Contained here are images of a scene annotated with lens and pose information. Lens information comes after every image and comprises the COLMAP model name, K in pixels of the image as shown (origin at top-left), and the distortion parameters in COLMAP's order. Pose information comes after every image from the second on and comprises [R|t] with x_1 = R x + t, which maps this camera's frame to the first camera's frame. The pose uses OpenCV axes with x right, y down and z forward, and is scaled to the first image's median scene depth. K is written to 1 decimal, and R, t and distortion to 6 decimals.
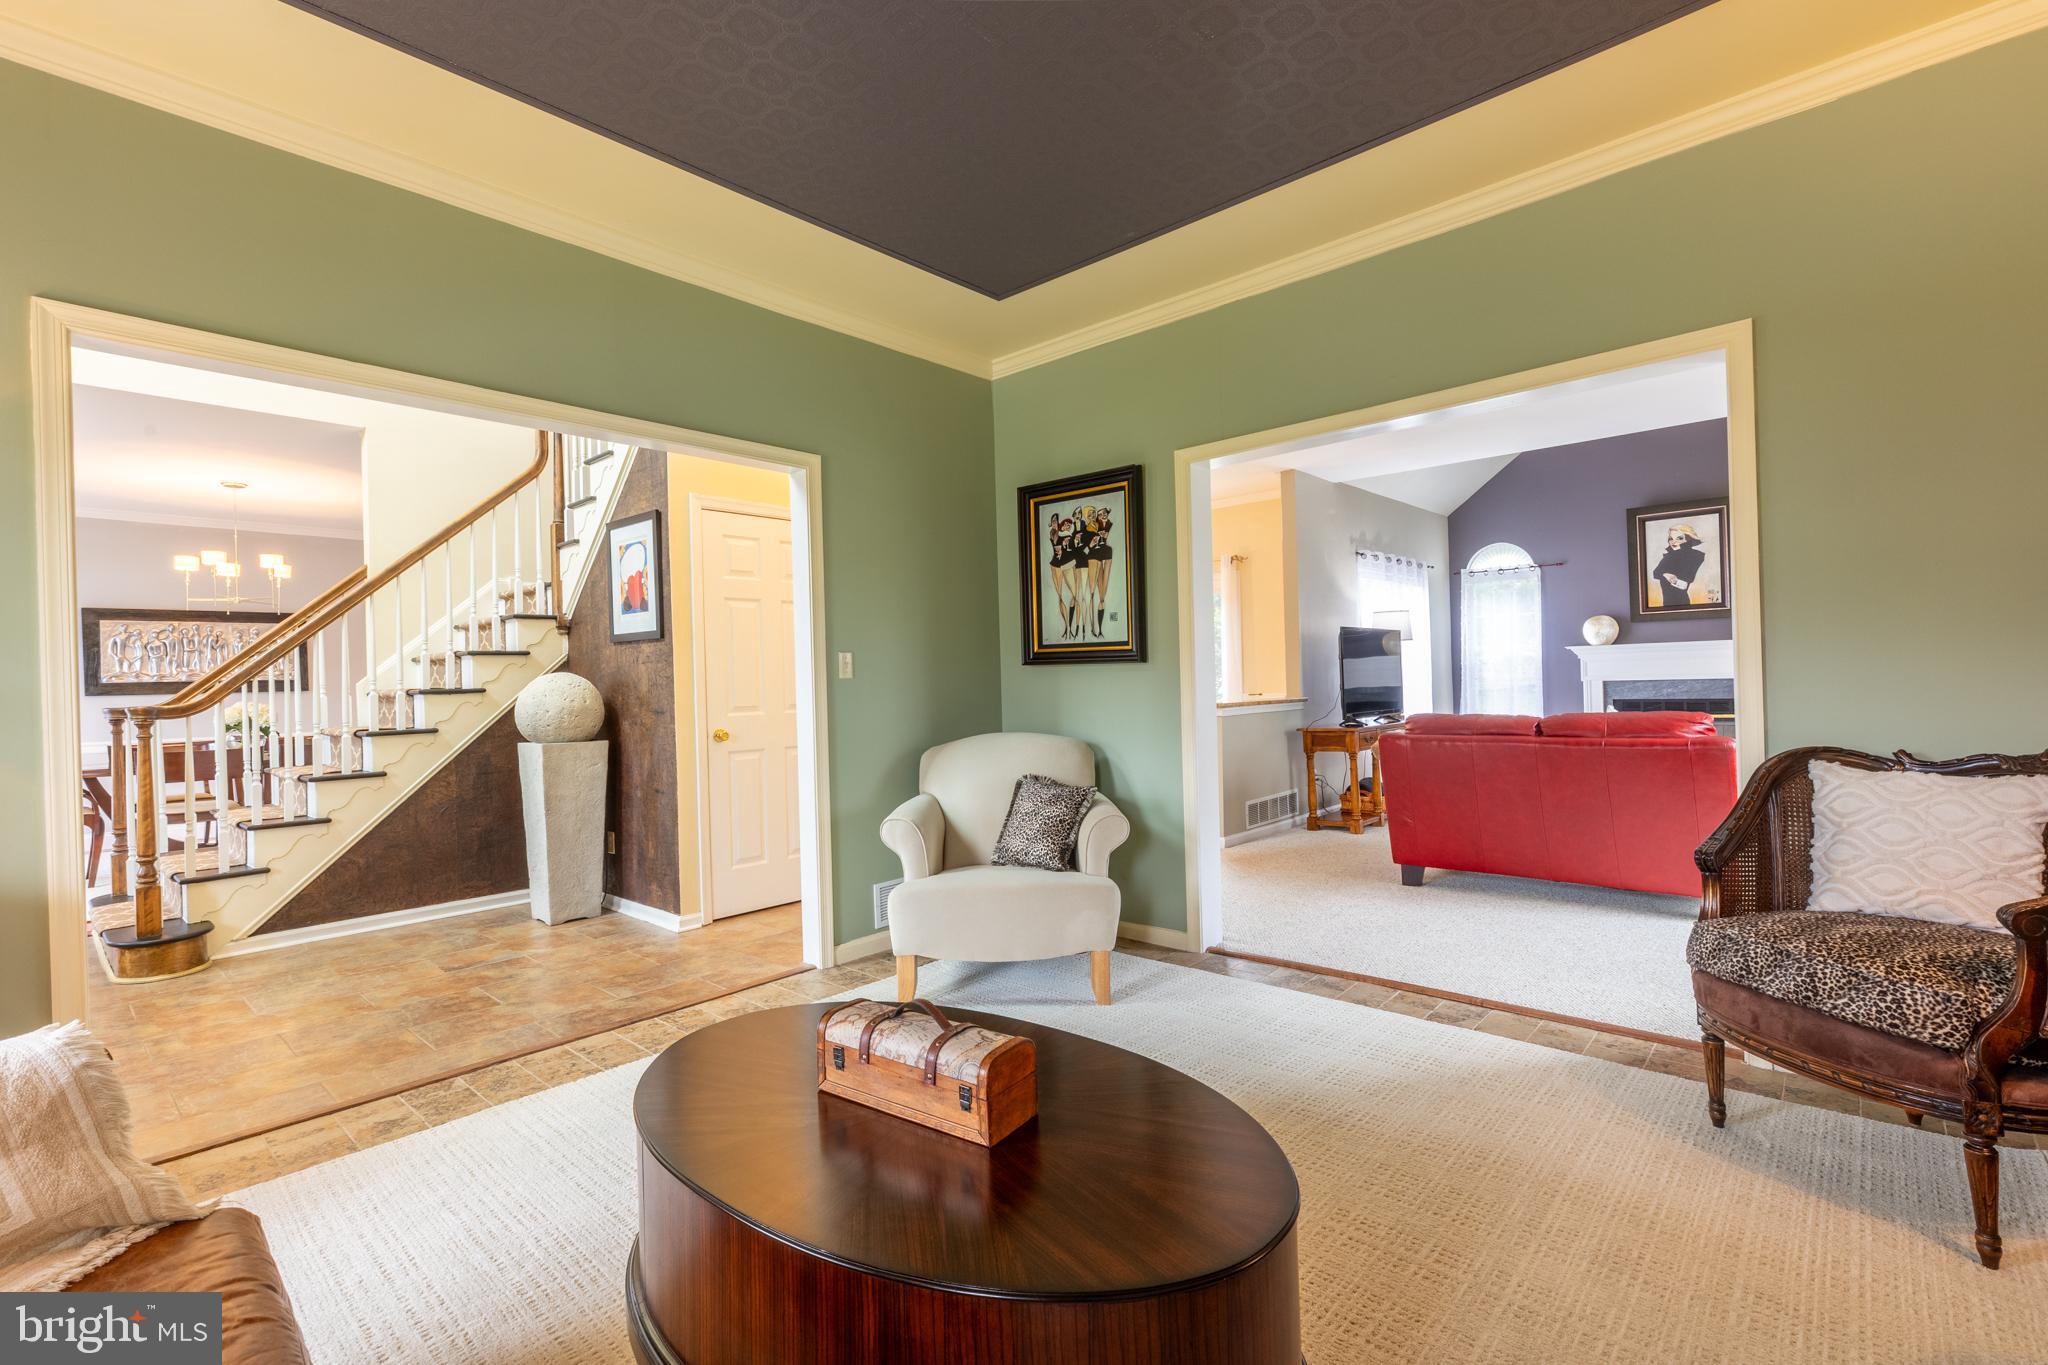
lens RADIAL K [[915.0, 0, 1018.1], [0, 915.0, 679.7], [0, 0, 1]] dist [0.009356, -0.000103]
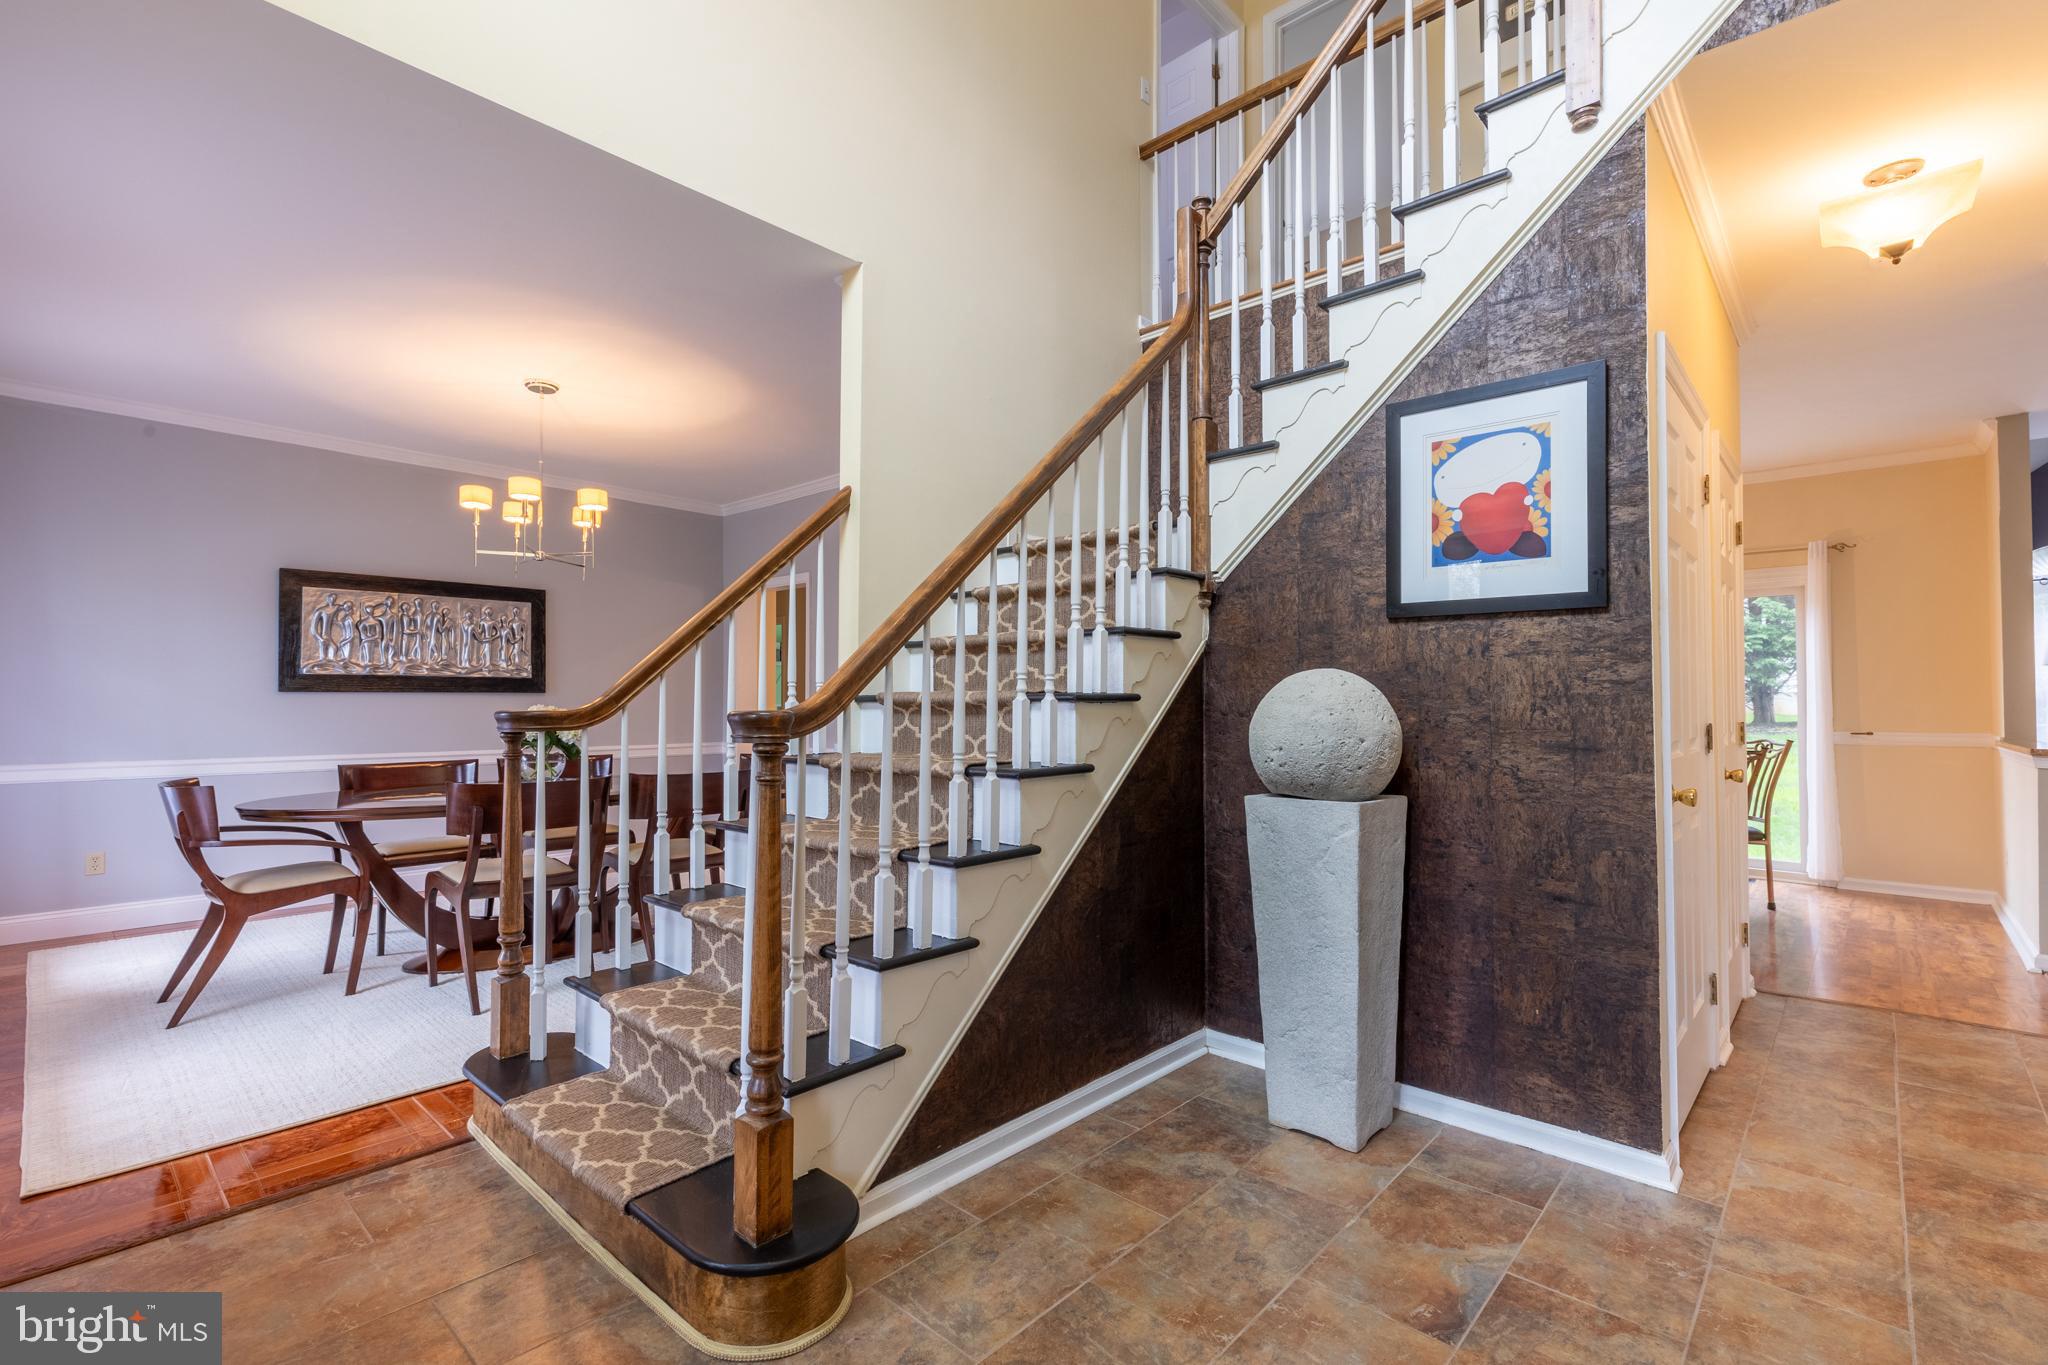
lens RADIAL K [[915.0, 0, 1033.1], [0, 915.0, 684.3], [0, 0, 1]] dist [0.009356, -0.000103]
pose [[0.999626, 0.027272, 0.001831, -0.486079], [-0.027225, 0.999383, -0.022187, 0.013208], [-0.002435, 0.022129, 0.999752, 0.328510]]
